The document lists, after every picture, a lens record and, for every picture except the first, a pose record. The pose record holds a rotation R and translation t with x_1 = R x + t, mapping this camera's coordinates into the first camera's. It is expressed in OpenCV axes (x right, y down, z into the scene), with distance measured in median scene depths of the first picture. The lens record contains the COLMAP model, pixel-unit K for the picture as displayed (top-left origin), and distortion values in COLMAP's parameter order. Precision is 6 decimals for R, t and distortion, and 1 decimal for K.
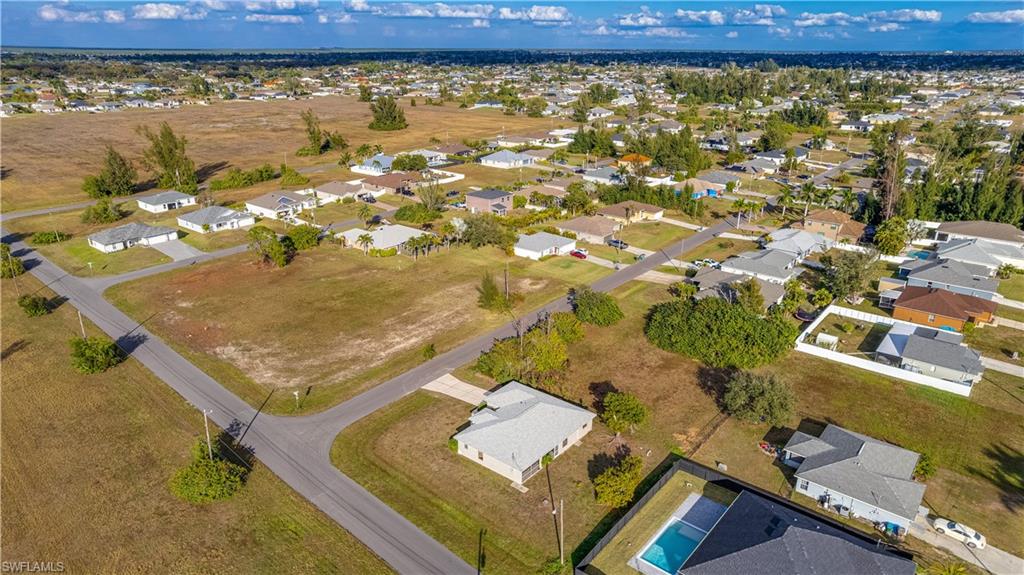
lens RADIAL K [[671.3, 0, 512.0], [0, 671.3, 287.5], [0, 0, 1]] dist [-0.034239, 0.059974]
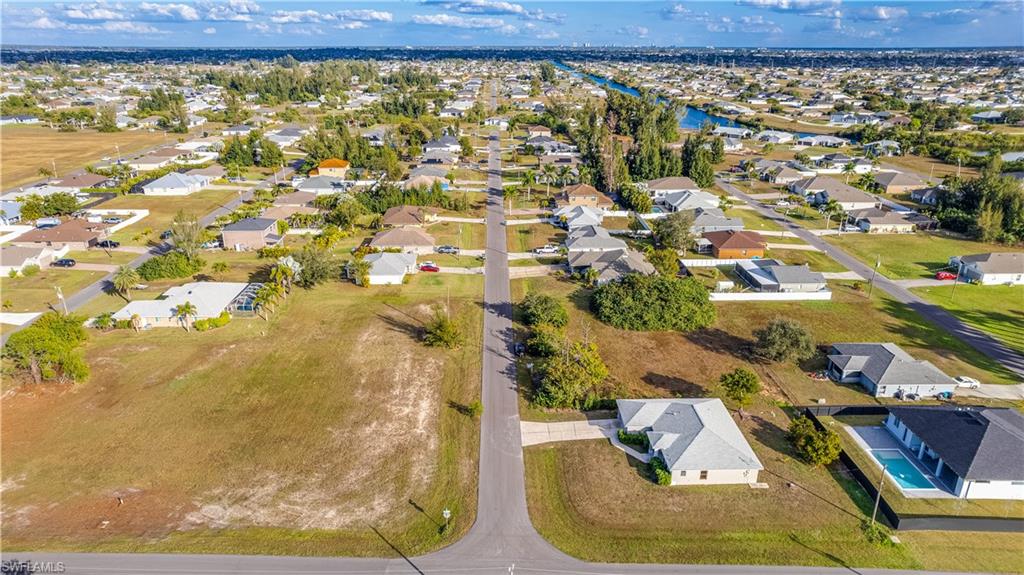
lens RADIAL K [[671.3, 0, 512.0], [0, 671.3, 287.5], [0, 0, 1]] dist [-0.034239, 0.059974]
pose [[0.751236, -0.231345, 0.618162, -0.255483], [0.228419, 0.969814, 0.085359, -0.049643], [-0.619249, 0.077075, 0.781403, 0.133221]]
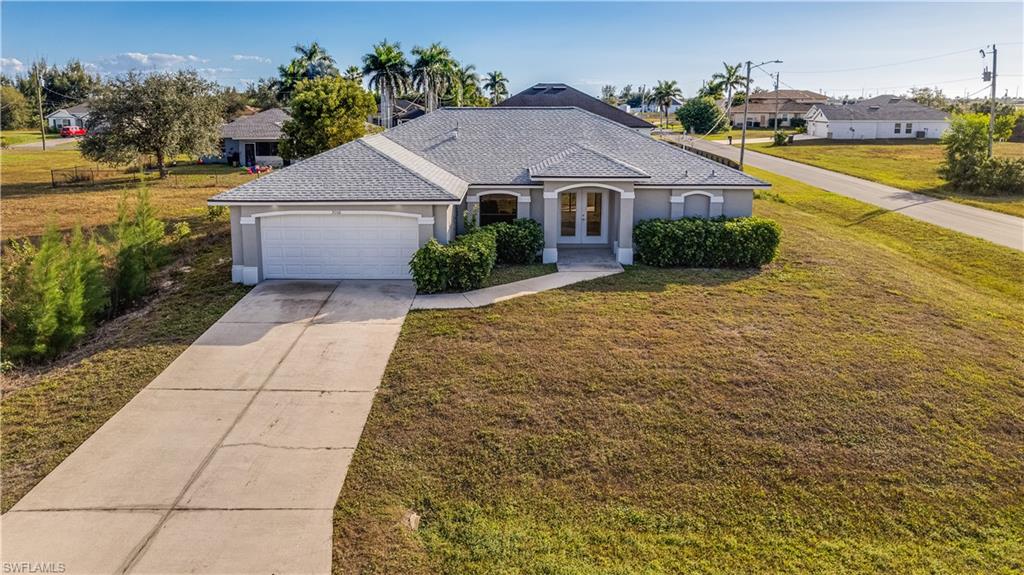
lens RADIAL K [[671.3, 0, 512.0], [0, 671.3, 287.5], [0, 0, 1]] dist [-0.034239, 0.059974]
pose [[-0.621767, -0.224584, 0.750312, -0.074474], [0.272778, 0.835927, 0.476255, 0.037092], [-0.734165, 0.500788, -0.458490, 0.402707]]
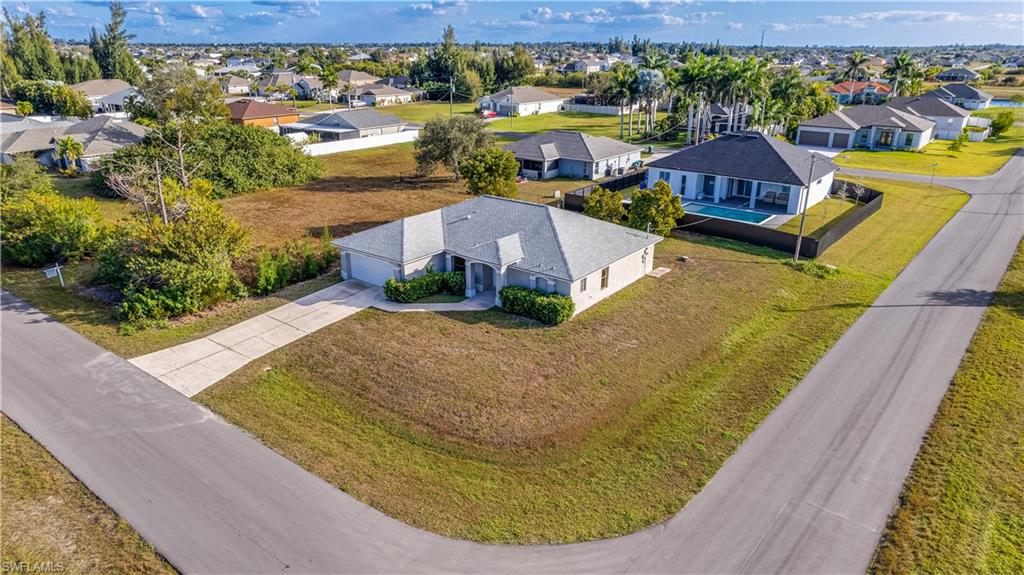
lens RADIAL K [[671.3, 0, 512.0], [0, 671.3, 287.5], [0, 0, 1]] dist [-0.034239, 0.059974]
pose [[-0.031725, -0.351908, 0.935497, -0.163940], [0.346957, 0.873889, 0.340498, 0.022335], [-0.937344, 0.335379, 0.094373, 0.333930]]
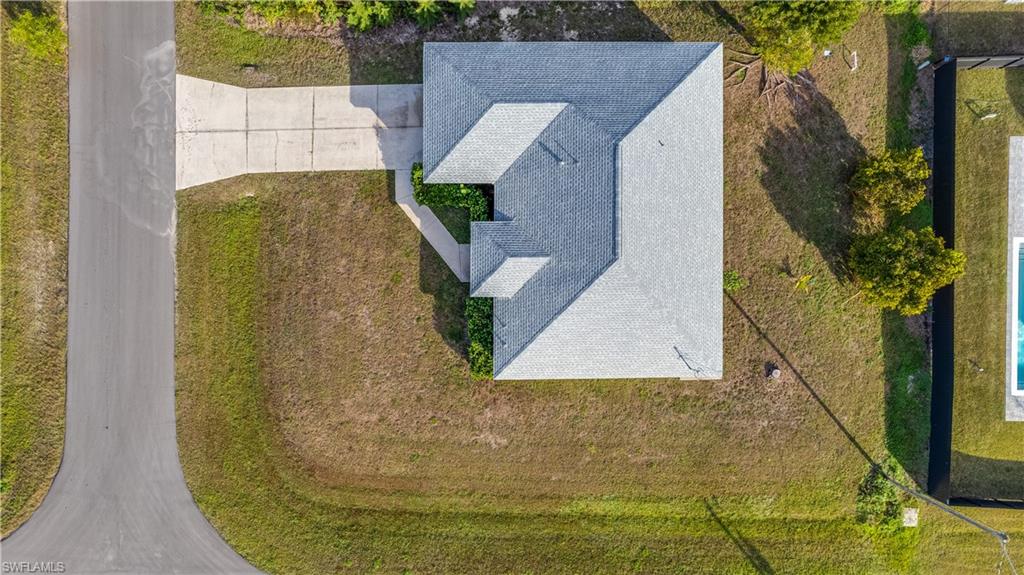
lens RADIAL K [[671.3, 0, 512.0], [0, 671.3, 287.5], [0, 0, 1]] dist [-0.034239, 0.059974]
pose [[0.770265, -0.637520, 0.016125, -0.018471], [0.207874, 0.274902, 0.938732, -0.050501], [-0.602893, -0.719720, 0.344271, 0.300973]]
